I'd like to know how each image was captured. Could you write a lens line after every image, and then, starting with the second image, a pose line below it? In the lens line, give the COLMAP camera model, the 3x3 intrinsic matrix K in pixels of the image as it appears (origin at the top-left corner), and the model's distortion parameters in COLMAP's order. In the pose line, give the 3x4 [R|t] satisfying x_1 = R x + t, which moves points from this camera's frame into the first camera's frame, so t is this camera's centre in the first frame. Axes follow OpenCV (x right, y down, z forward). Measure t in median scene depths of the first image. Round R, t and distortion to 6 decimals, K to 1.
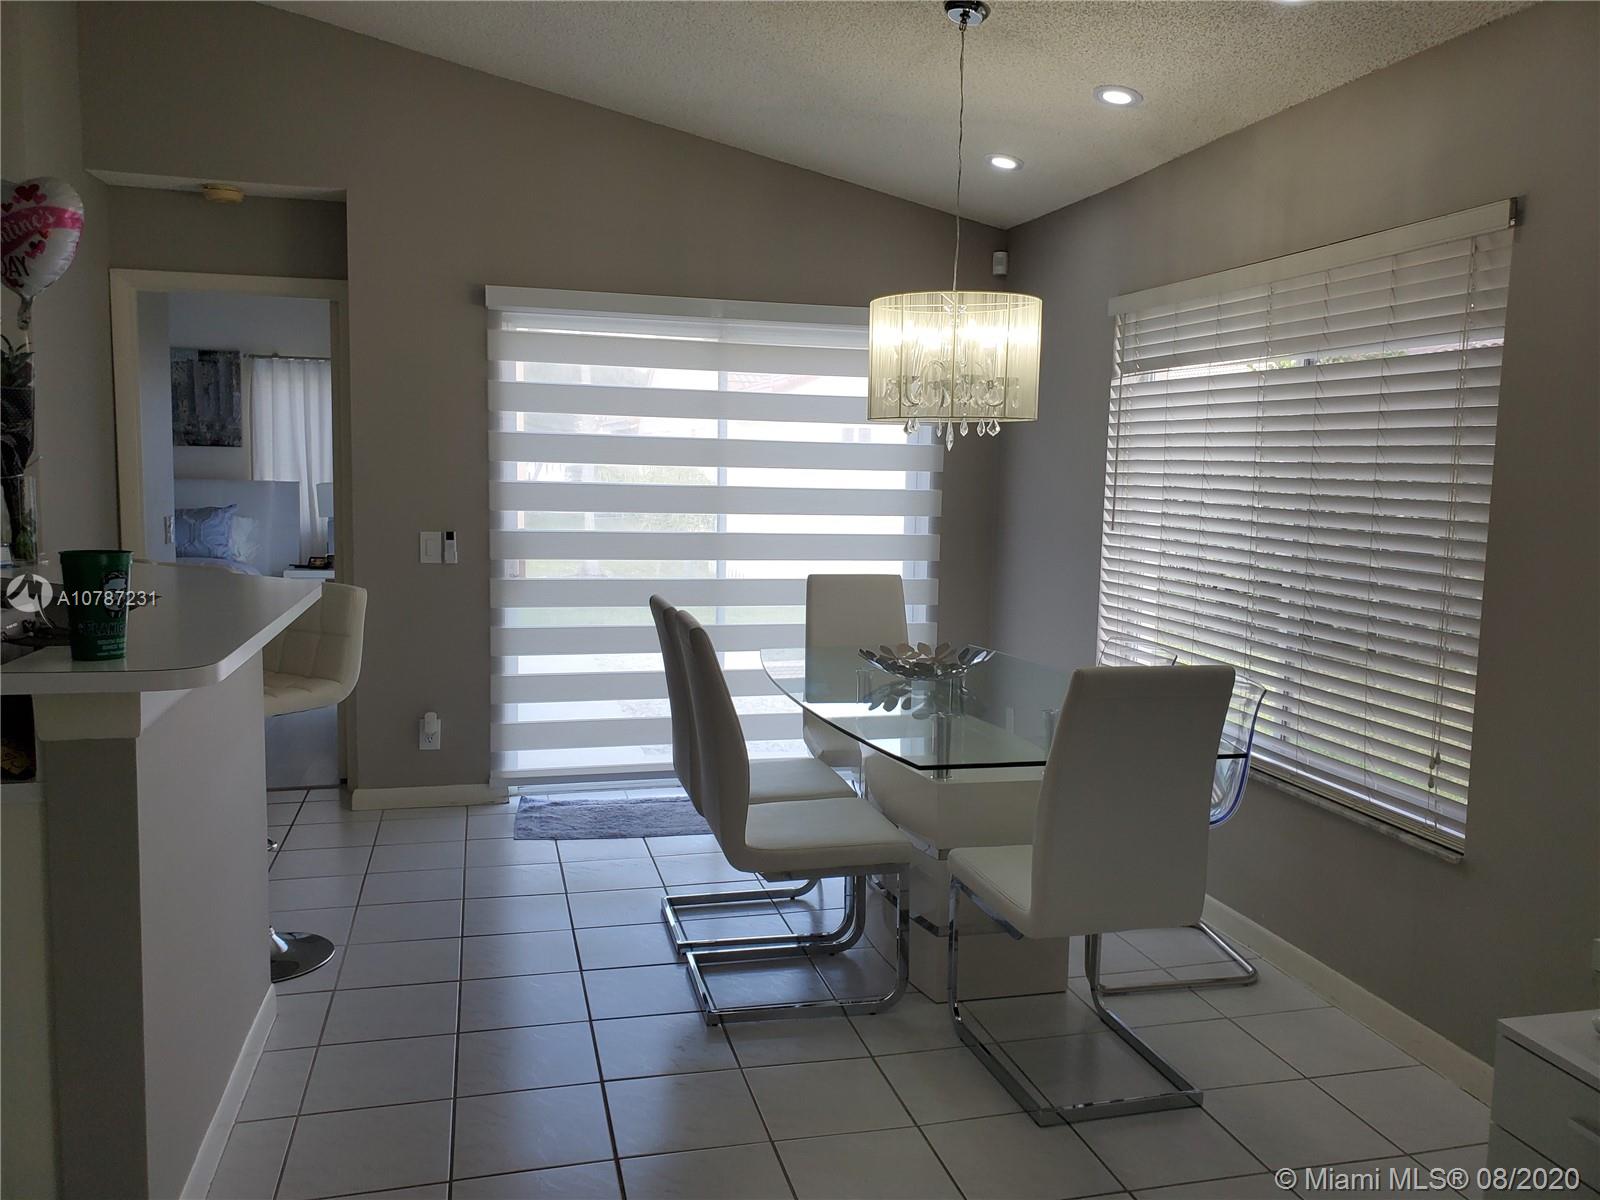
lens RADIAL K [[1226.5, 0, 798.1], [0, 1226.5, 600.8], [0, 0, 1]] dist [-0.000096, 0.000115]
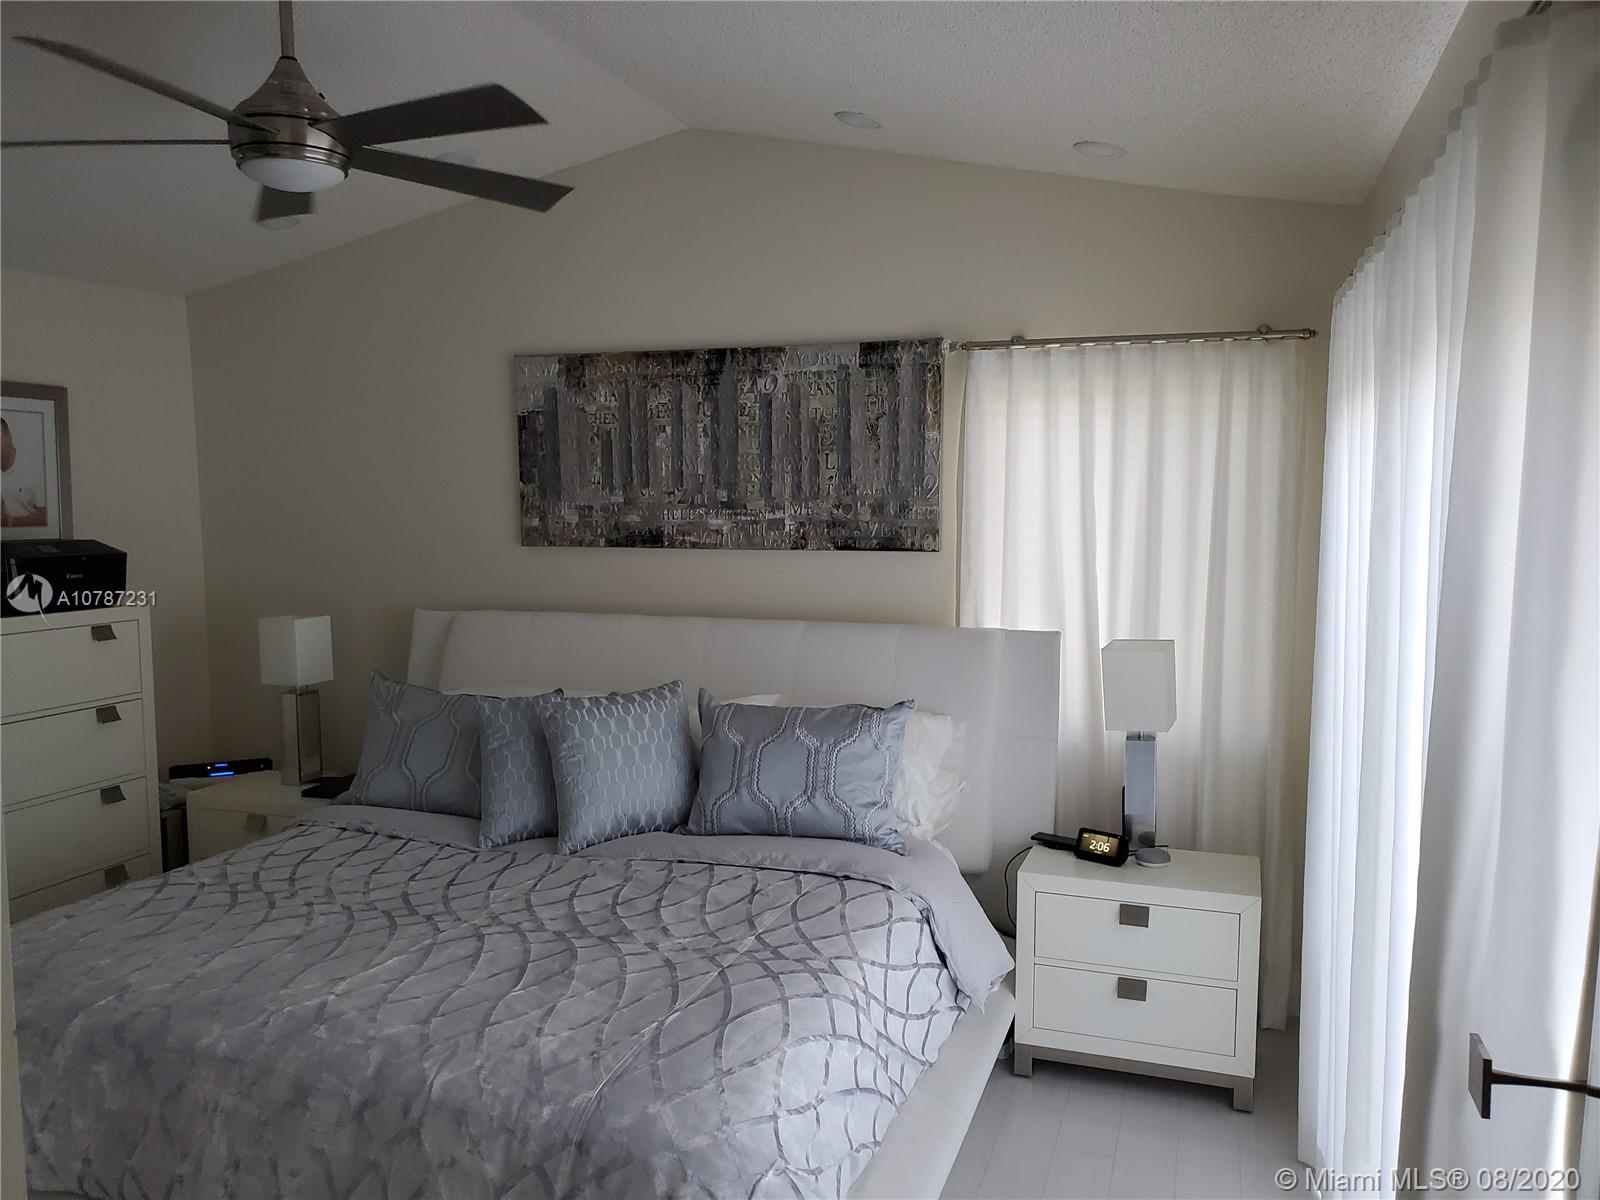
lens RADIAL K [[1226.5, 0, 796.5], [0, 1226.5, 603.8], [0, 0, 1]] dist [-0.000096, 0.000115]
pose [[0.842936, 0.018657, -0.537690, -0.259072], [-0.045646, 0.998275, -0.036921, -0.088529], [0.536073, 0.055665, 0.842334, 0.602125]]
